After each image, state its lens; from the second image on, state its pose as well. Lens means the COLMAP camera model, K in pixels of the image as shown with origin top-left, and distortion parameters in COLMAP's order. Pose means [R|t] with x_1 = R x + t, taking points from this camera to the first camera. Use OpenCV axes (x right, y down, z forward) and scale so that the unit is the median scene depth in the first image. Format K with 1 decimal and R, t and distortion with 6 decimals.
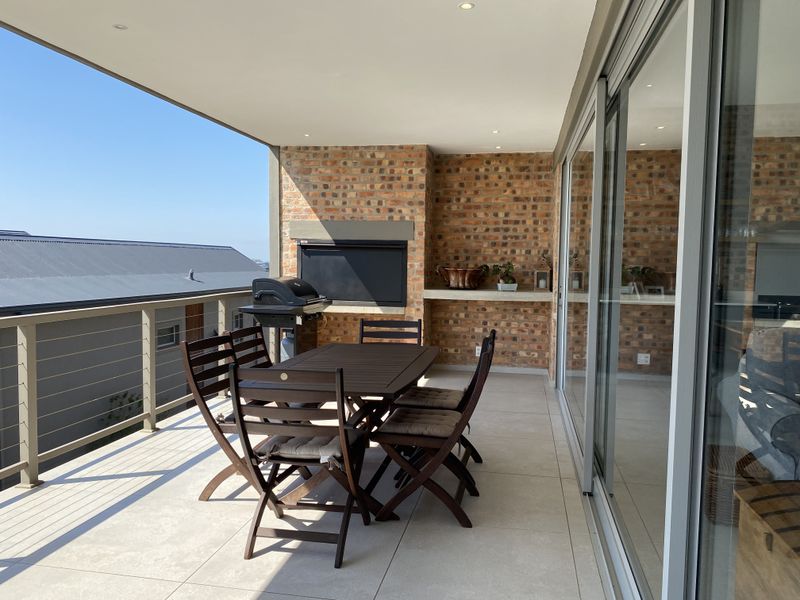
lens RADIAL K [[608.6, 0, 400.0], [0, 608.6, 300.0], [0, 0, 1]] dist [0.005585, -0.008833]
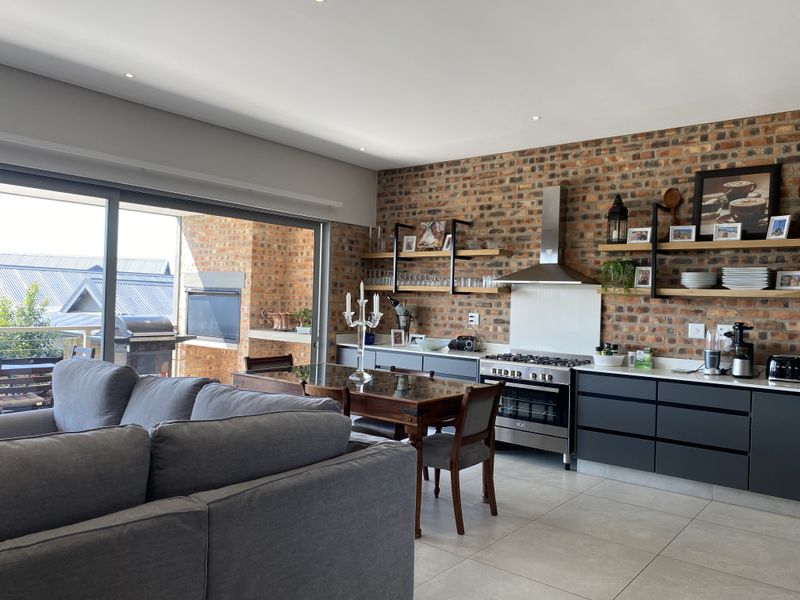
lens RADIAL K [[603.4, 0, 421.5], [0, 603.4, 295.0], [0, 0, 1]] dist [0.000630, -0.029885]
pose [[0.891520, 0.009426, -0.452884, 0.863176], [-0.048556, 0.996012, -0.074854, -0.012644], [0.450372, 0.088725, 0.888422, 0.102262]]
